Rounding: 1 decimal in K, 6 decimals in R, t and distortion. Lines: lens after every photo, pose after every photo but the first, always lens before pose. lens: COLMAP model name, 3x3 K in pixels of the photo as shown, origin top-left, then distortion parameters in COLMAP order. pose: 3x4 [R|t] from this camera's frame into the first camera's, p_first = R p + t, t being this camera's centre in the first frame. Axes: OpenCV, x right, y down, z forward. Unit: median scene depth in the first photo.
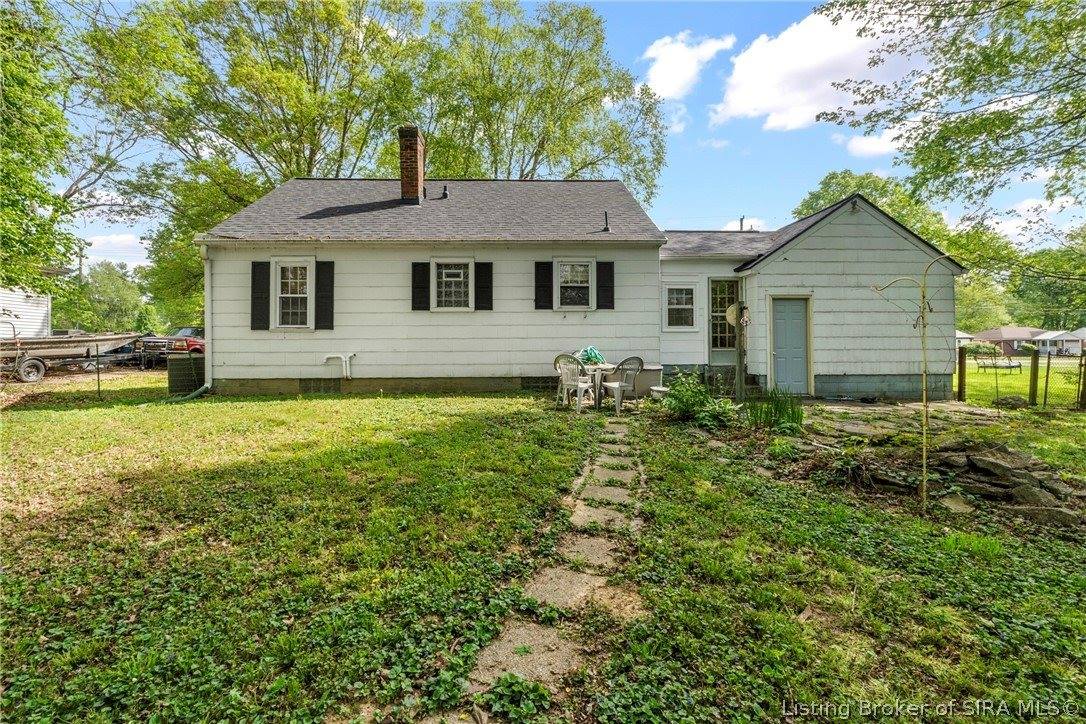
lens RADIAL K [[464.2, 0, 540.2], [0, 464.2, 349.2], [0, 0, 1]] dist [-0.010566, 0.000269]
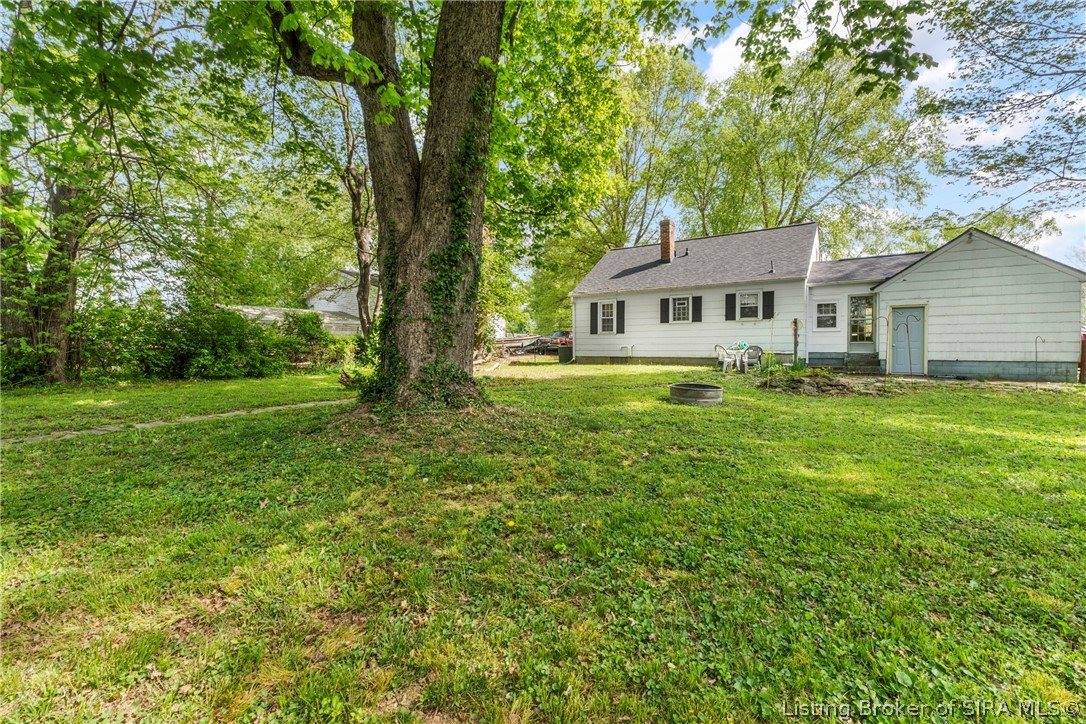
lens RADIAL K [[464.2, 0, 542.4], [0, 464.2, 357.4], [0, 0, 1]] dist [-0.010566, 0.000269]
pose [[0.791072, 0.016453, -0.611501, 0.526239], [0.000835, 0.999608, 0.027976, 0.006258], [0.611722, -0.022641, 0.790749, -0.855032]]
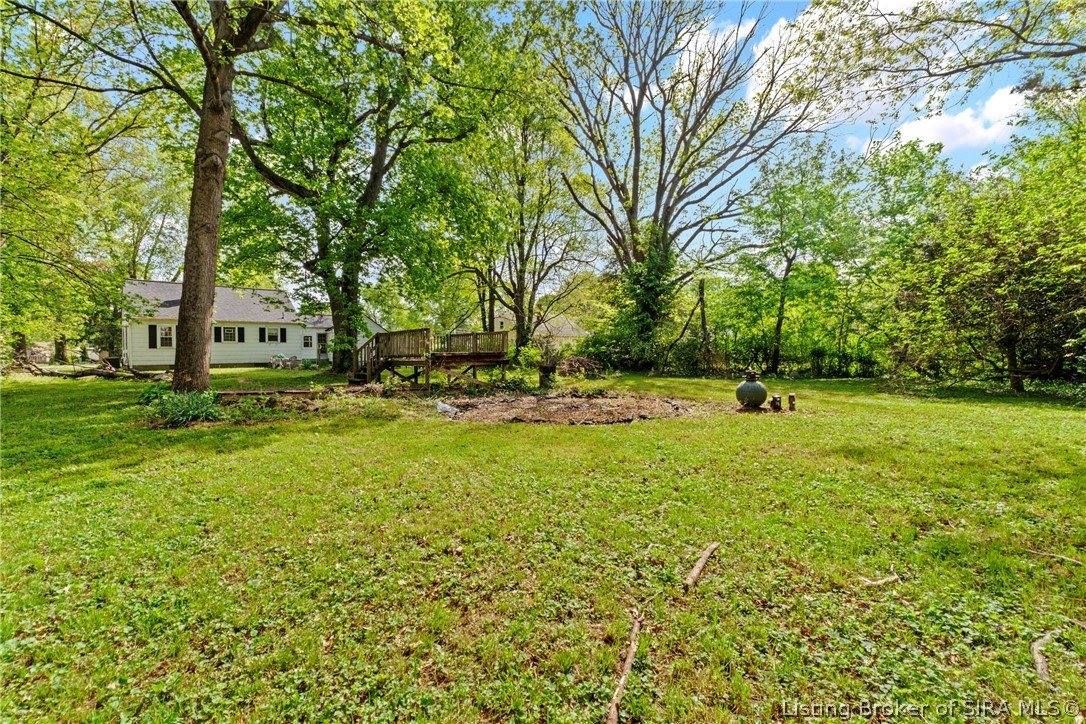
lens RADIAL K [[464.2, 0, 545.3], [0, 464.2, 357.2], [0, 0, 1]] dist [-0.010566, 0.000269]
pose [[0.742821, -0.006242, 0.669461, -0.692382], [-0.002962, 0.999916, 0.012610, -0.027862], [-0.669484, -0.011350, 0.742740, -2.755233]]
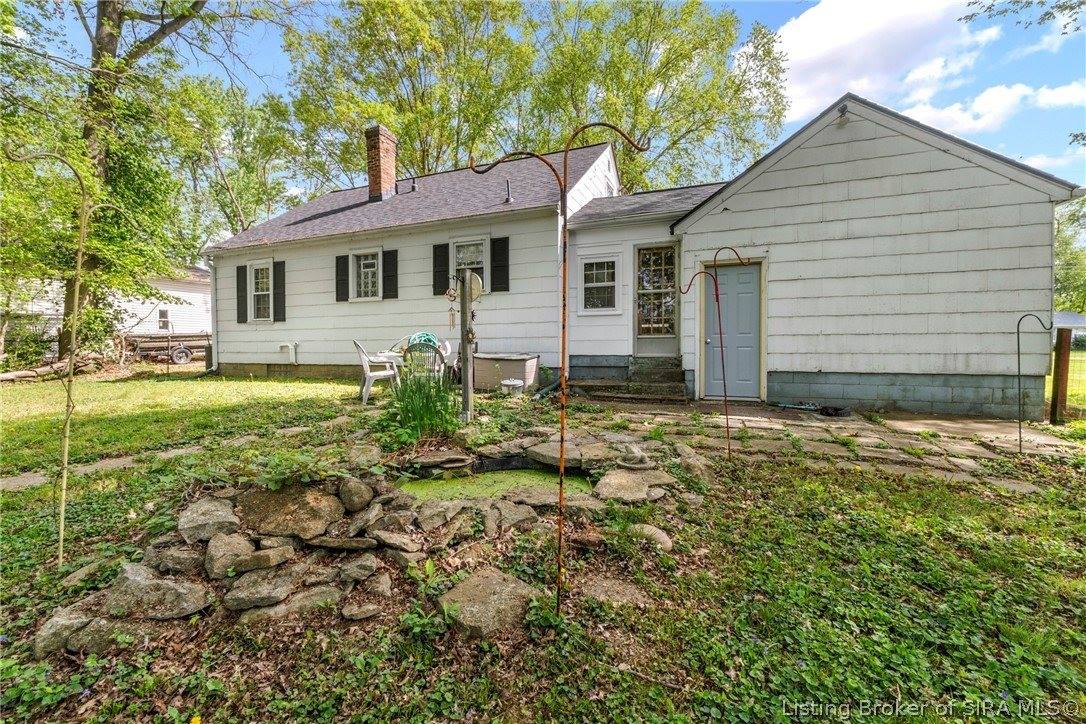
lens RADIAL K [[464.2, 0, 532.4], [0, 464.2, 359.3], [0, 0, 1]] dist [-0.010566, 0.000269]
pose [[0.907720, 0.012358, -0.419395, 0.568301], [0.002983, 0.999351, 0.035903, 0.011352], [0.419567, -0.033841, 0.907094, 0.217693]]
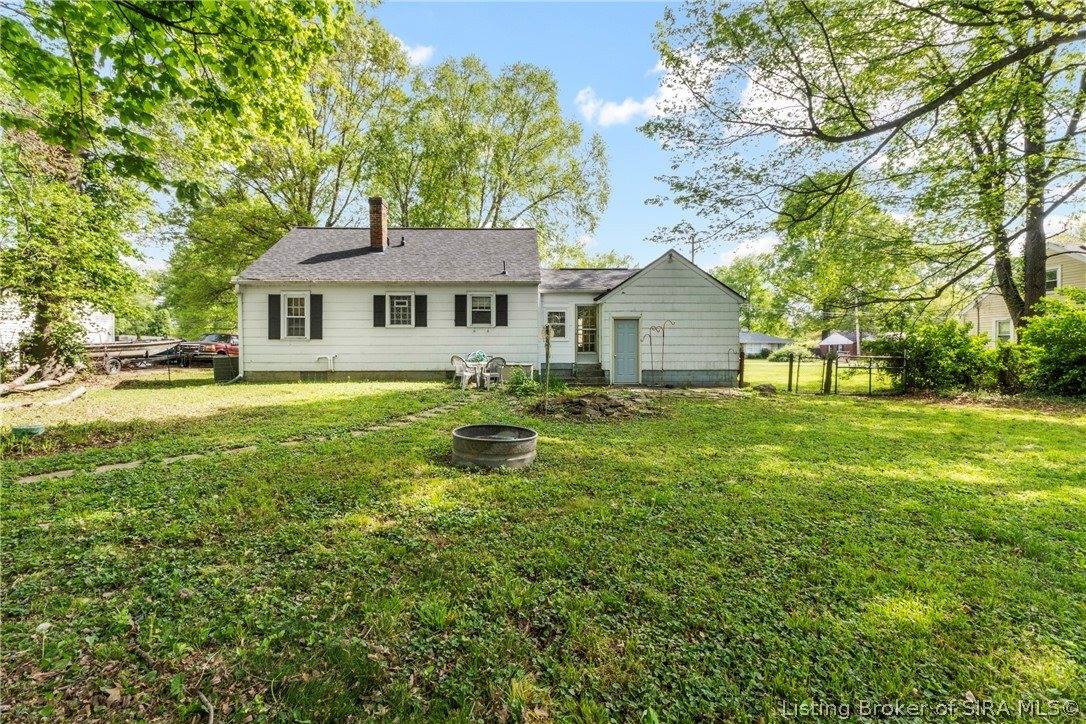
lens RADIAL K [[464.2, 0, 543.7], [0, 464.2, 359.7], [0, 0, 1]] dist [-0.010566, 0.000269]
pose [[0.999991, 0.002972, -0.003152, 0.281462], [-0.002917, 0.999844, 0.017396, -0.003584], [0.003203, -0.017386, 0.999844, -0.511881]]
